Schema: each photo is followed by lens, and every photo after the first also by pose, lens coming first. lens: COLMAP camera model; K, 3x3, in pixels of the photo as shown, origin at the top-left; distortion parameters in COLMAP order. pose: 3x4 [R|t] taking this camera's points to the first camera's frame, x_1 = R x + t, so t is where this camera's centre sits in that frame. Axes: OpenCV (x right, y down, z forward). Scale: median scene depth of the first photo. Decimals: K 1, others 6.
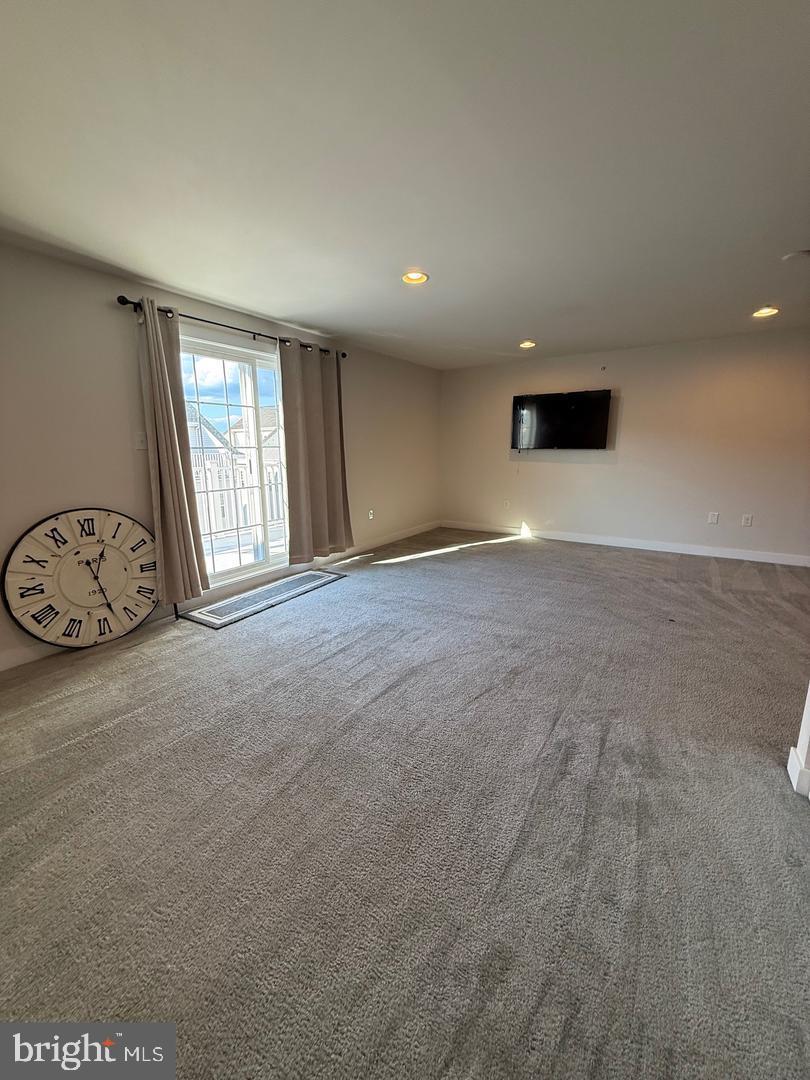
lens RADIAL K [[432.7, 0, 401.8], [0, 432.7, 532.6], [0, 0, 1]] dist [0.000559, 0.000796]
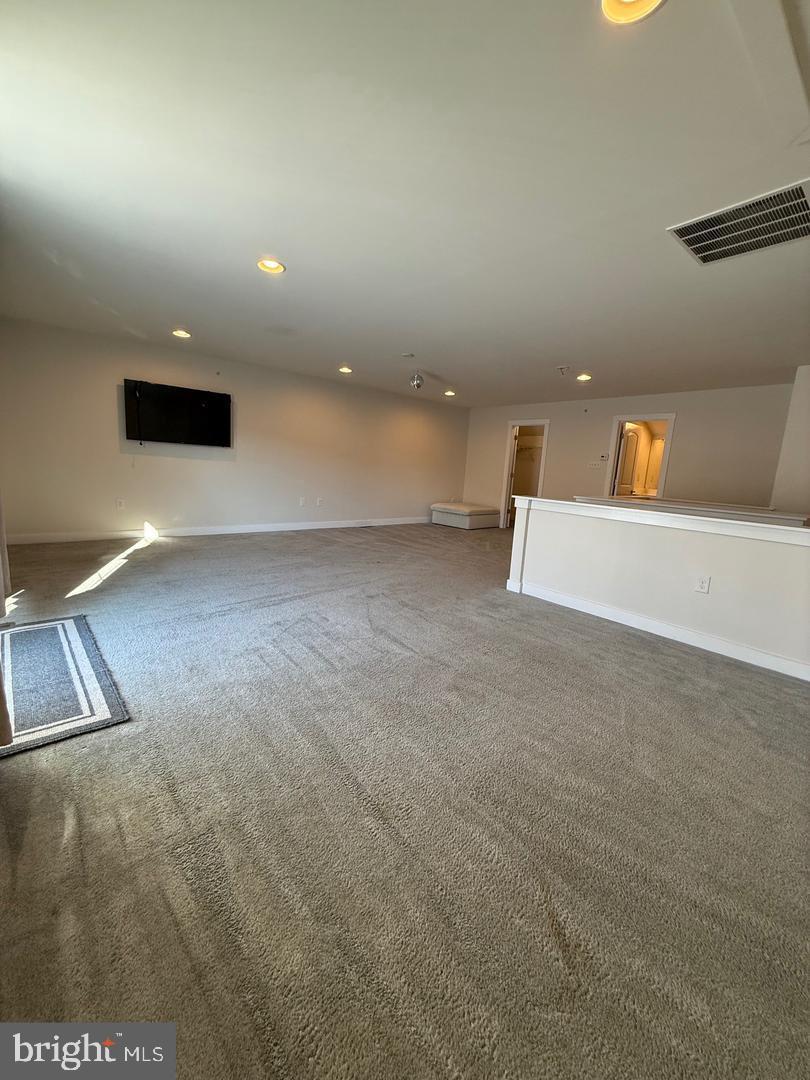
lens RADIAL K [[432.7, 0, 403.8], [0, 432.7, 538.6], [0, 0, 1]] dist [0.000559, 0.000796]
pose [[0.275236, -0.135754, 0.951744, -0.837250], [0.123641, 0.986757, 0.104993, -0.037093], [-0.953393, 0.088777, 0.288376, 0.441507]]
